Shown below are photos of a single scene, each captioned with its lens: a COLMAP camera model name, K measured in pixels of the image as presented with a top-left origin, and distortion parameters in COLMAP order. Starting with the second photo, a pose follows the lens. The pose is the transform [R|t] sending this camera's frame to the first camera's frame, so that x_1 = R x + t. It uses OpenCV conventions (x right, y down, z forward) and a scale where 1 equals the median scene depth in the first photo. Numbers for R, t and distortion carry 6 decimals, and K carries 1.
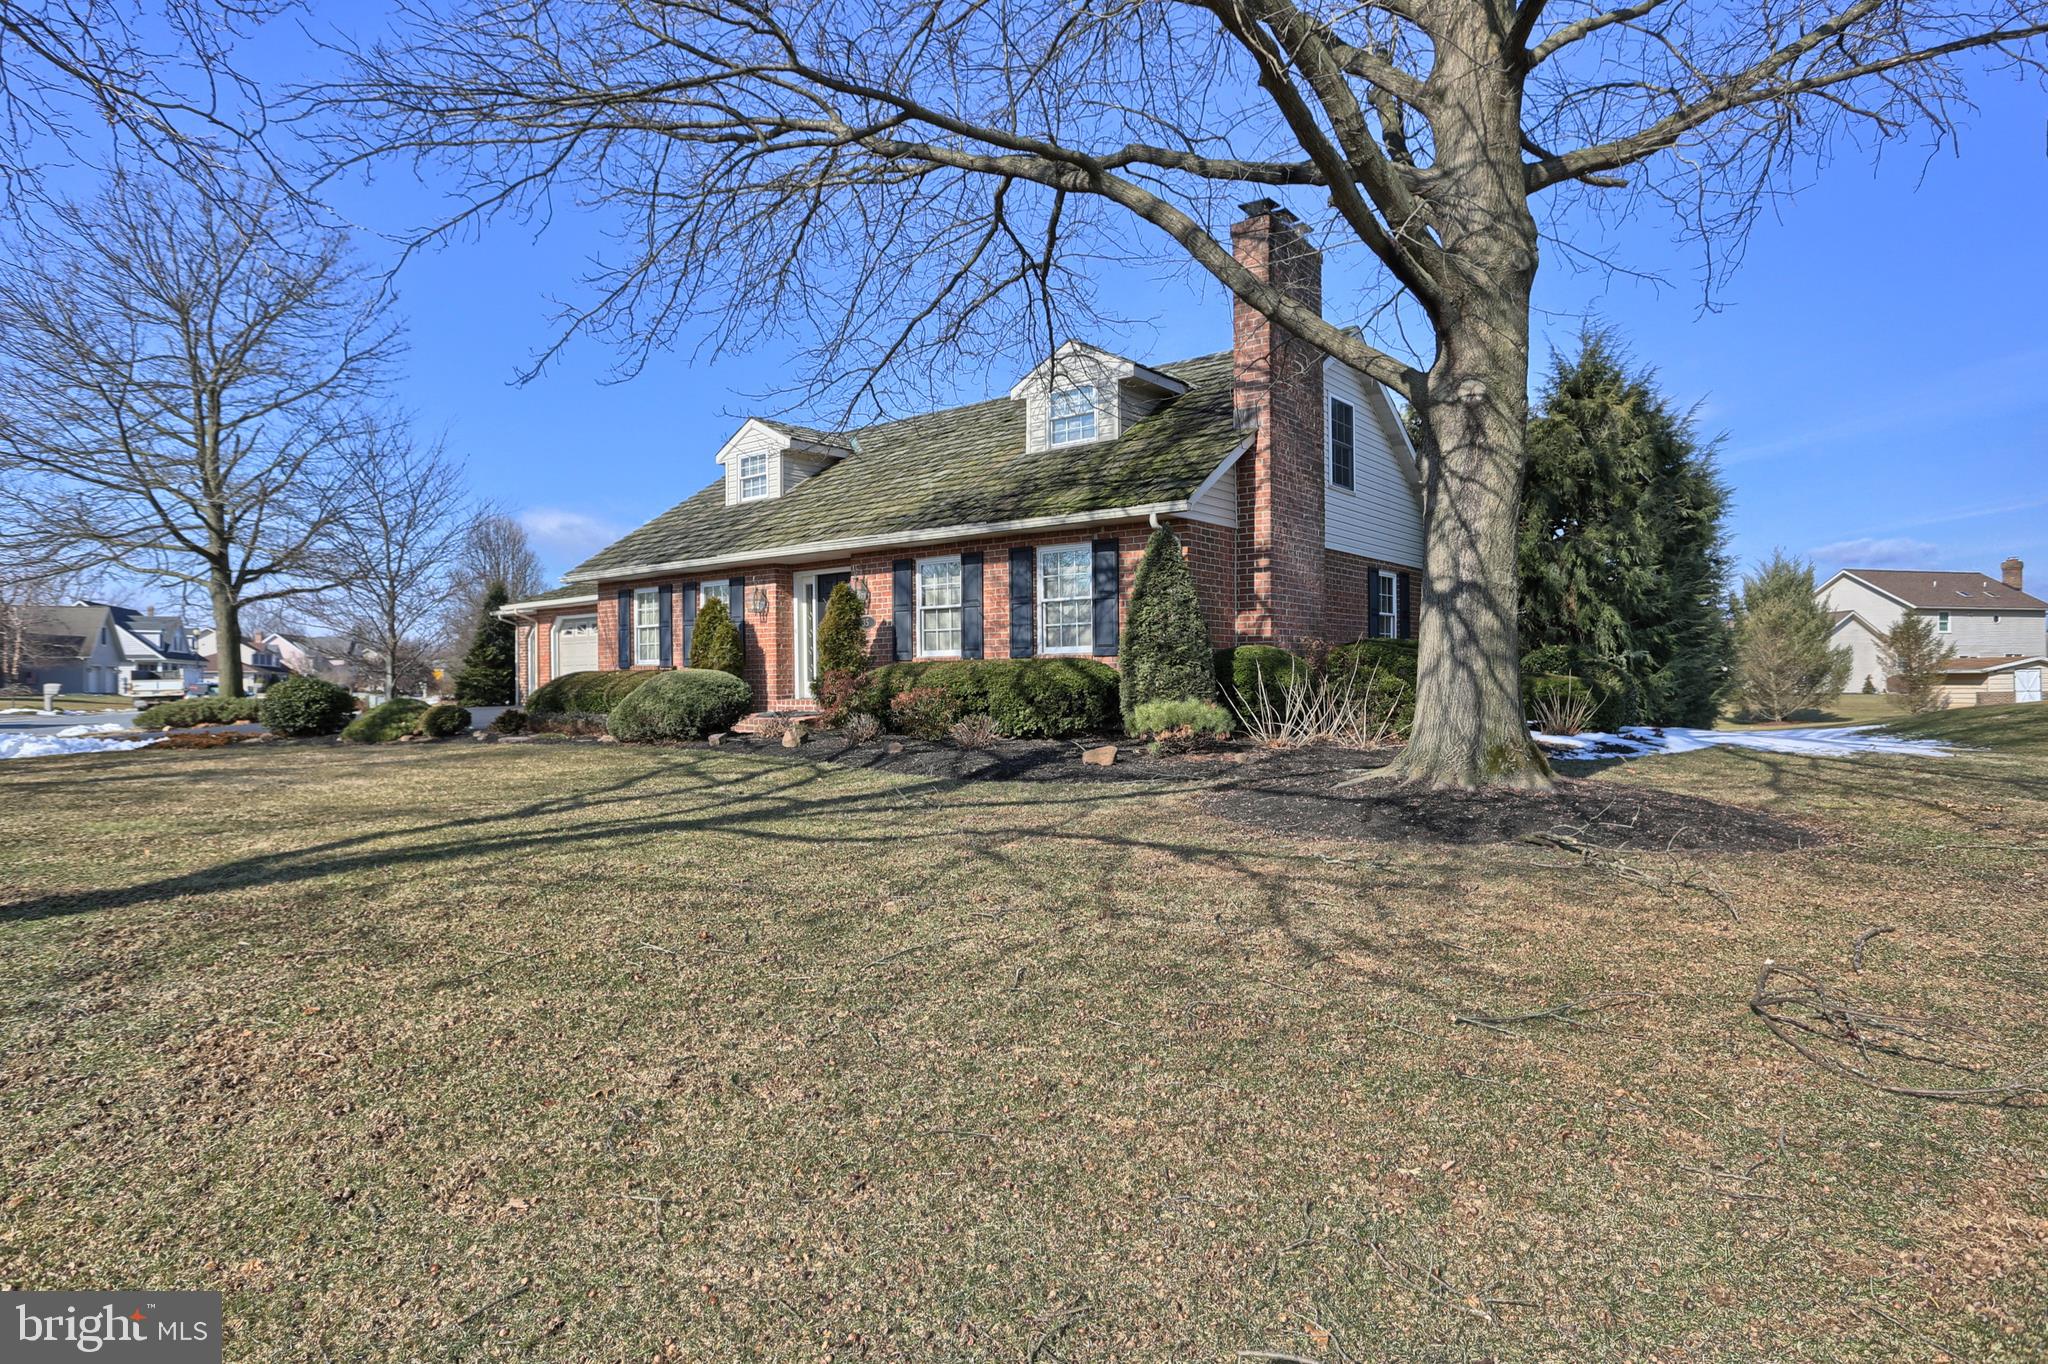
lens RADIAL K [[1123.1, 0, 1029.7], [0, 1123.1, 689.9], [0, 0, 1]] dist [-0.048517, 0.035532]
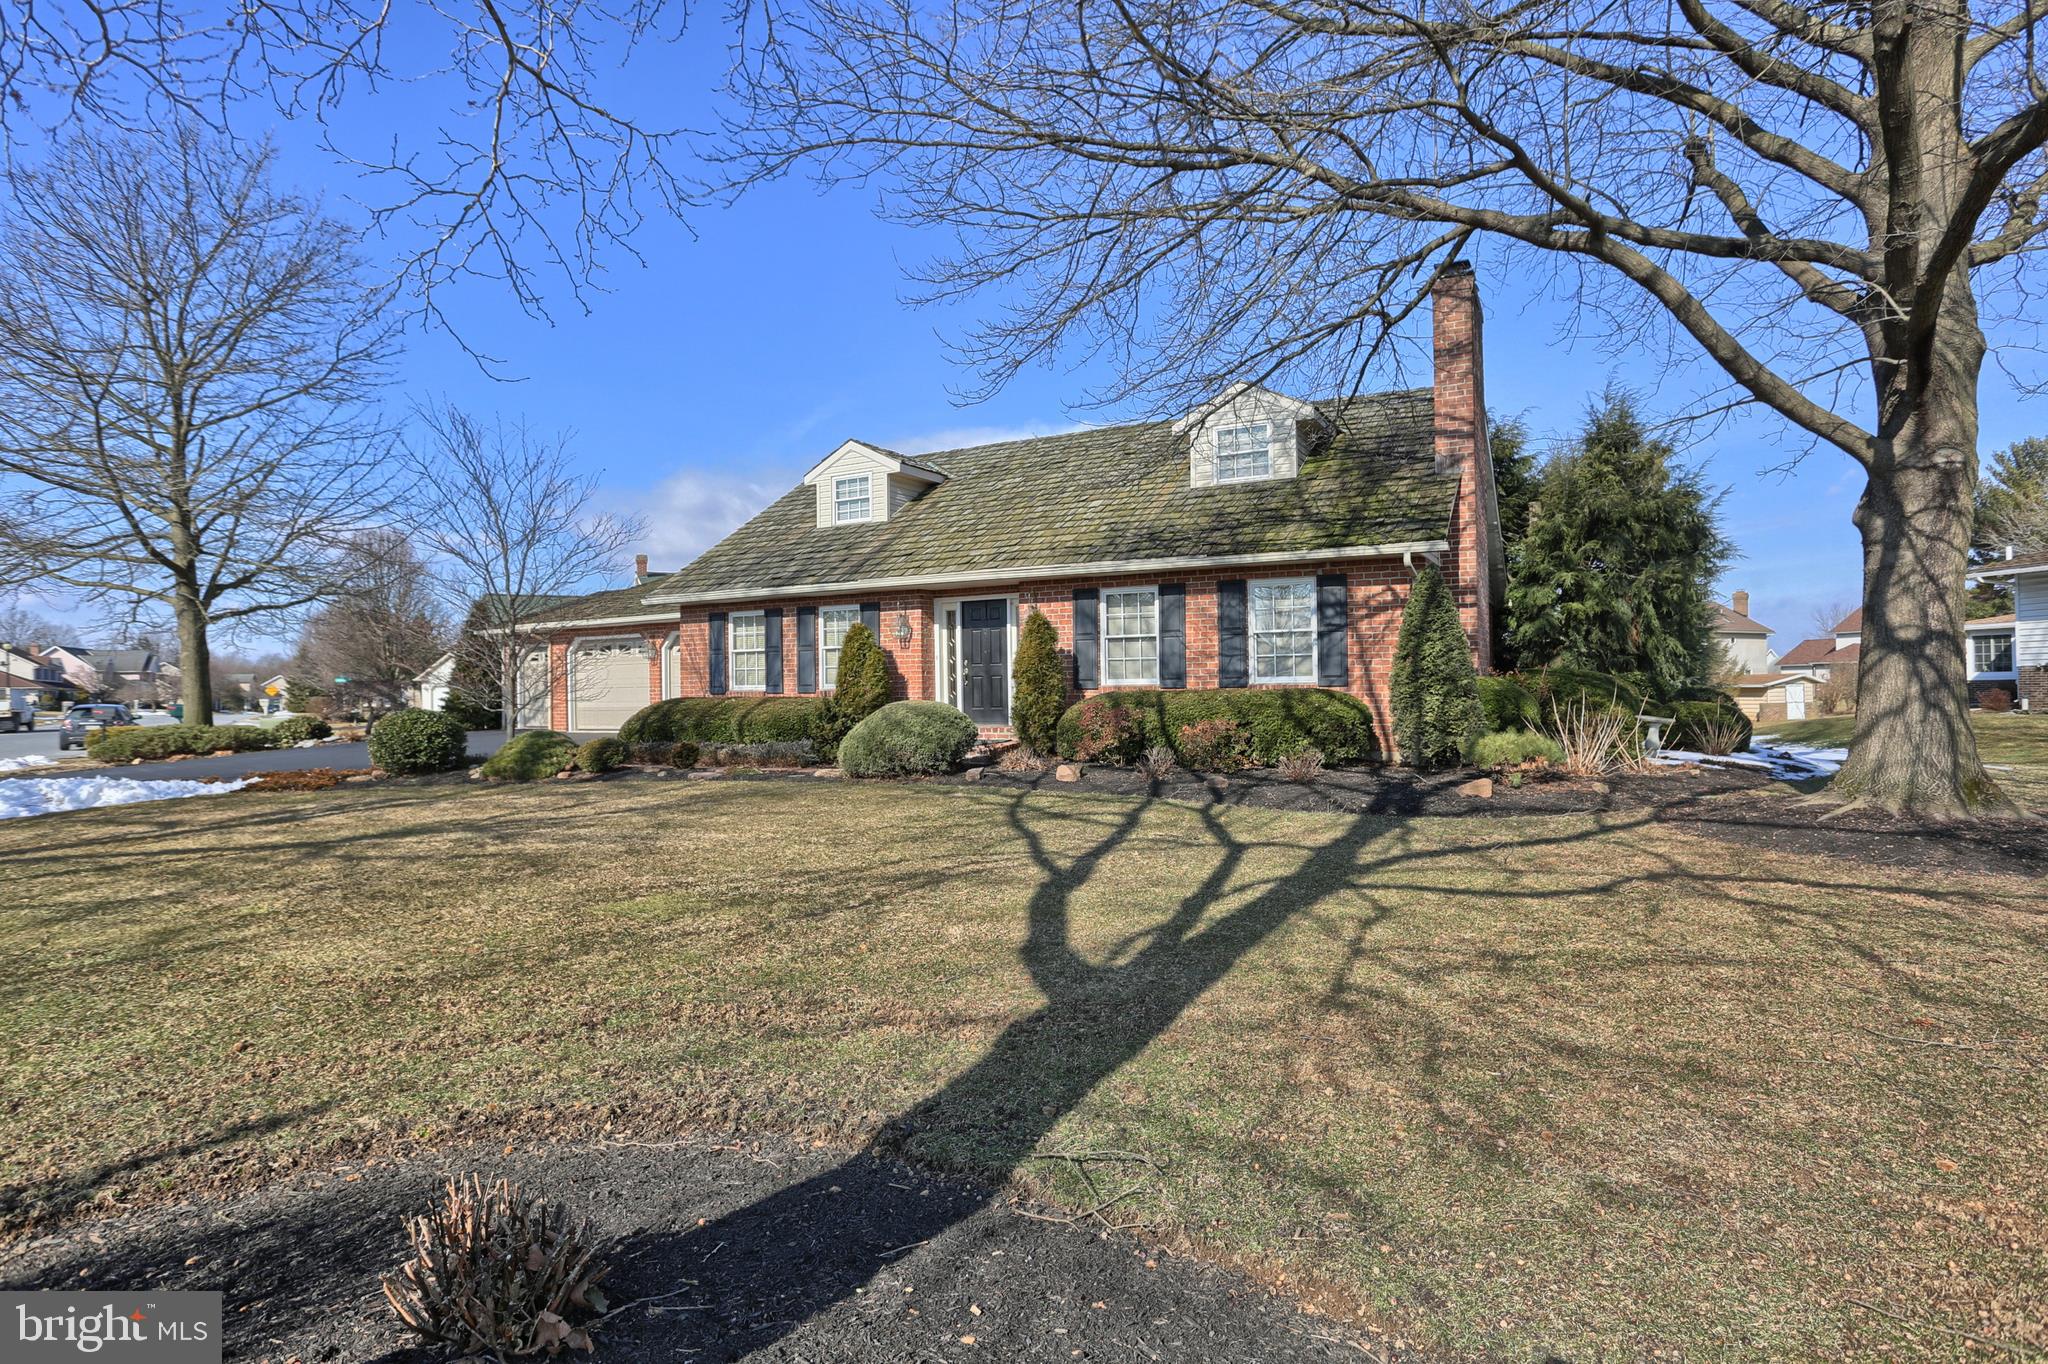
lens RADIAL K [[1057.5, 0, 1032.3], [0, 1057.5, 687.4], [0, 0, 1]] dist [-0.054613, 0.032011]
pose [[0.984212, -0.003310, 0.176964, -0.339063], [0.005480, 0.999916, -0.011776, -0.017257], [-0.176910, 0.012560, 0.984147, 0.077228]]
